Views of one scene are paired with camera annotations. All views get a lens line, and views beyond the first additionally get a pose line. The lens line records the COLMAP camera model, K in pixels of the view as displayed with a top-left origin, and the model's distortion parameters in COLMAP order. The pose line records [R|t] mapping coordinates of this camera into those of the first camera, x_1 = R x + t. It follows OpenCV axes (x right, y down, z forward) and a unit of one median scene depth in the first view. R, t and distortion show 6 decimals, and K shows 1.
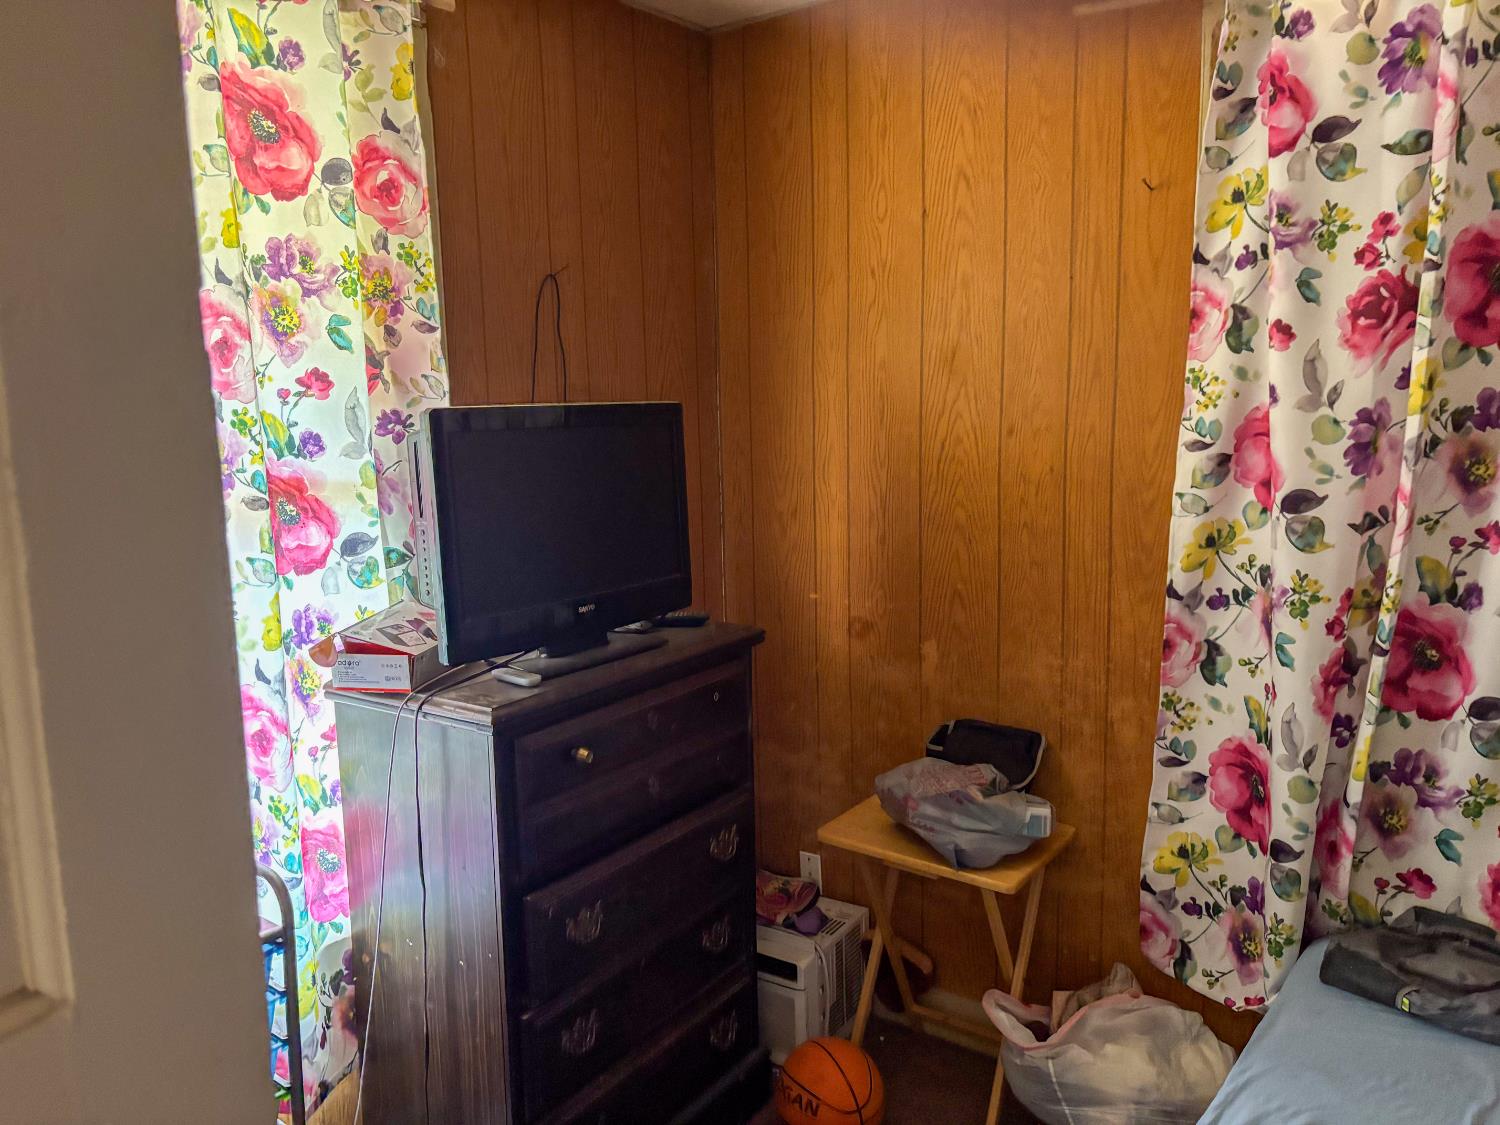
lens RADIAL K [[1142.1, 0, 740.4], [0, 1142.1, 566.0], [0, 0, 1]] dist [0.051288, -0.058009]
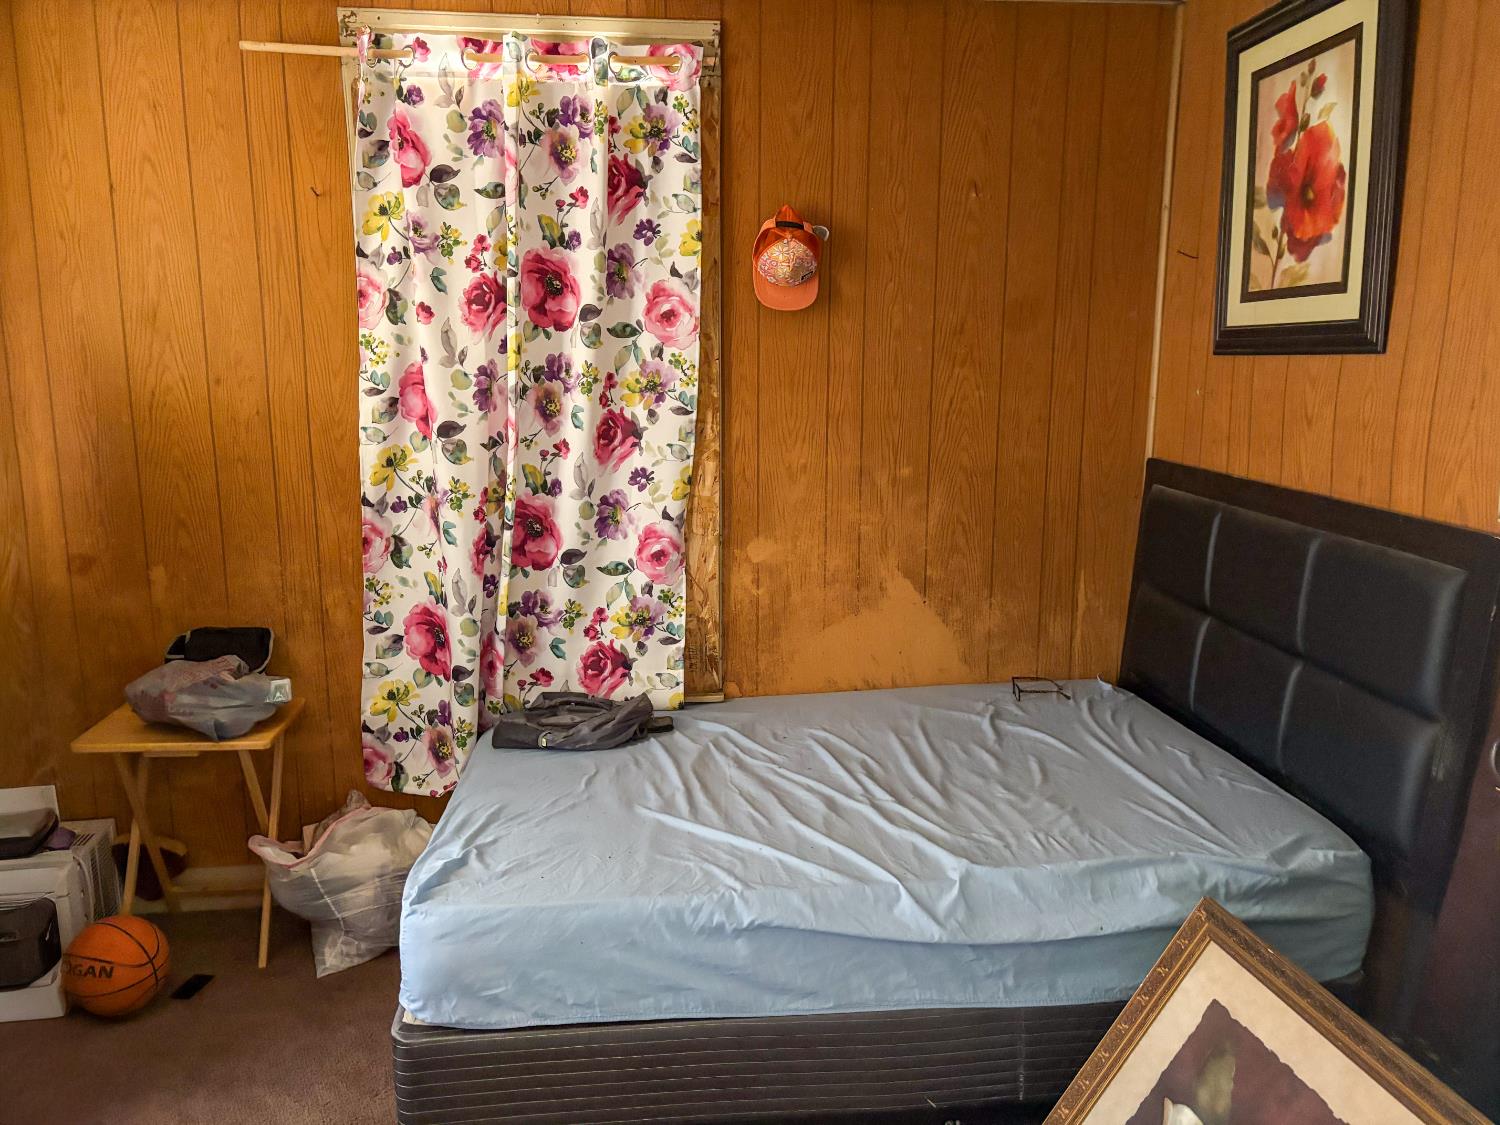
lens RADIAL K [[1142.1, 0, 759.7], [0, 1142.1, 562.3], [0, 0, 1]] dist [0.051288, -0.058009]
pose [[0.731648, -0.102108, 0.673992, -0.198357], [0.083869, 0.994690, 0.059649, 0.051435], [-0.676504, 0.012885, 0.736326, -0.296801]]
